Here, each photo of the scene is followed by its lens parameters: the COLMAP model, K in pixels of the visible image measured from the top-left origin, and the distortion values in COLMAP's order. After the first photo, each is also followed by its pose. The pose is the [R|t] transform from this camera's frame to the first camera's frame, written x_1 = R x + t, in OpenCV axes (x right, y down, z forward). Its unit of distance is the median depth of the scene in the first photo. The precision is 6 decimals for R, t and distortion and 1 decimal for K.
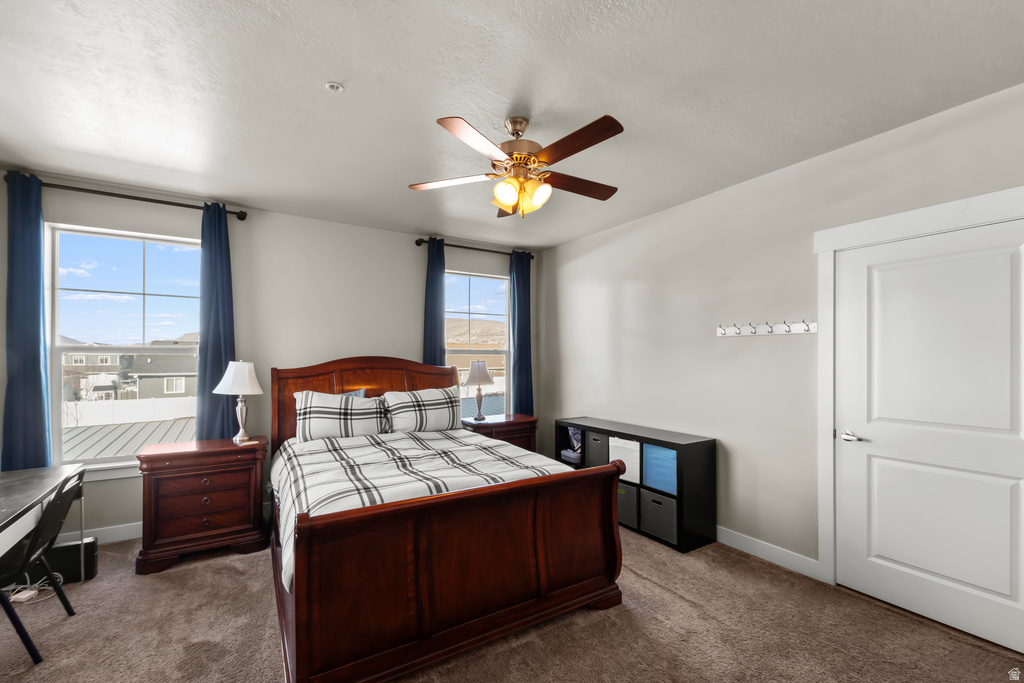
lens RADIAL K [[425.6, 0, 514.0], [0, 425.6, 354.6], [0, 0, 1]] dist [-0.000067, -0.000049]
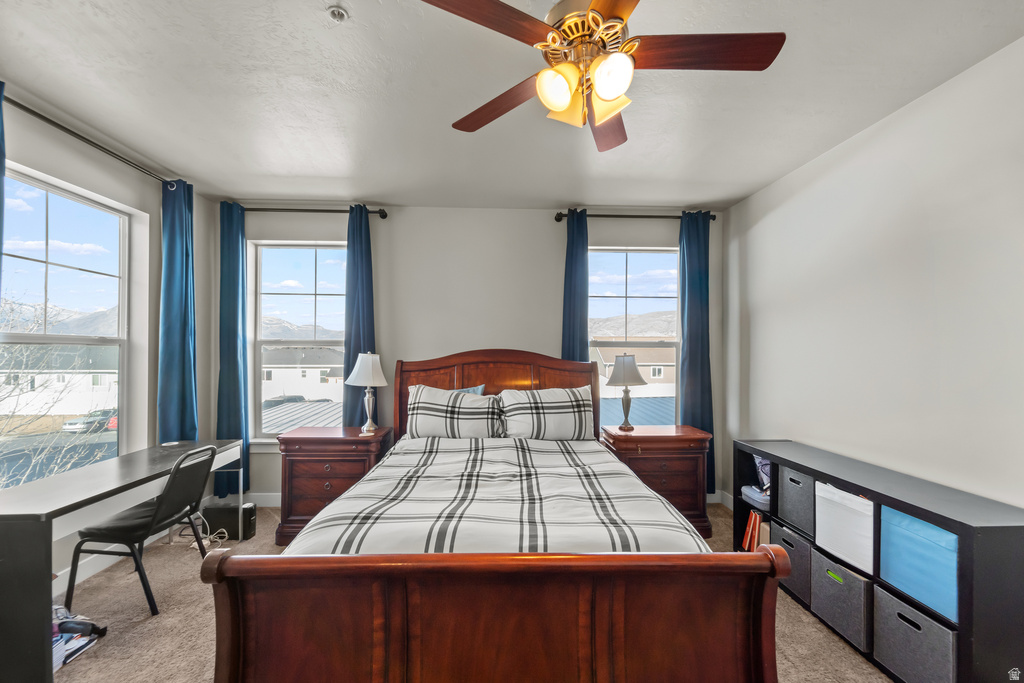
lens RADIAL K [[421.3, 0, 511.0], [0, 421.3, 348.8], [0, 0, 1]] dist [-0.000151, -0.000298]
pose [[0.868764, 0.001307, -0.495225, 0.154644], [-0.001847, 0.999998, -0.000602, 0.004430], [0.495223, 0.001438, 0.868765, 0.276501]]
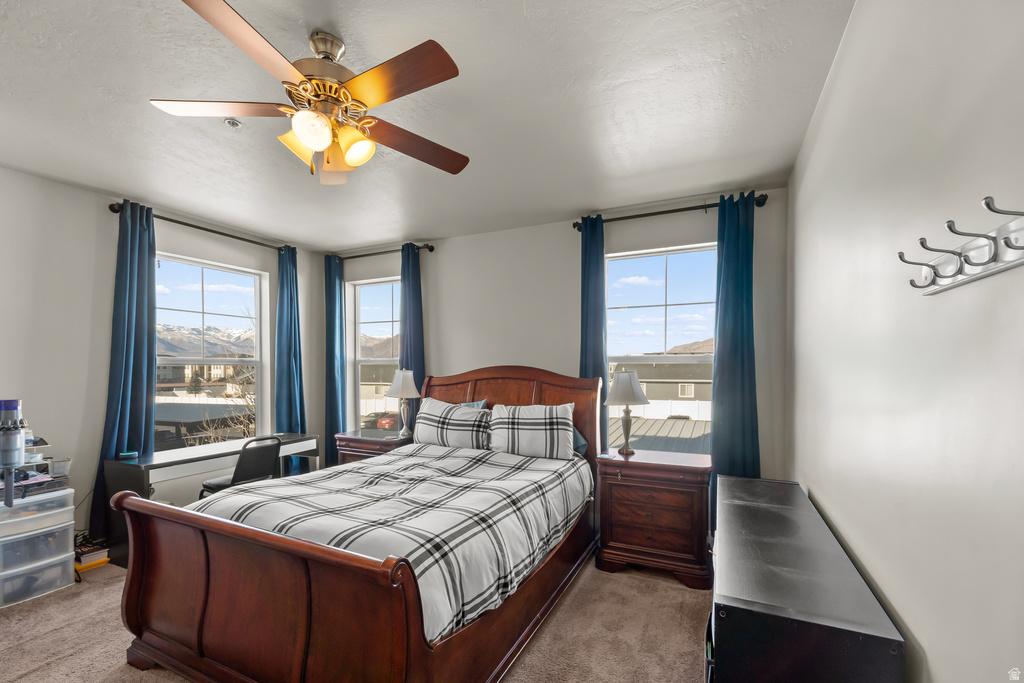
lens RADIAL K [[430.0, 0, 526.1], [0, 430.0, 370.6], [0, 0, 1]] dist [0.000595, 0.000010]
pose [[0.549769, 0.006655, -0.835290, 0.552623], [0.005316, 0.999920, 0.011466, 0.005063], [0.835300, -0.010744, 0.549690, 0.595596]]
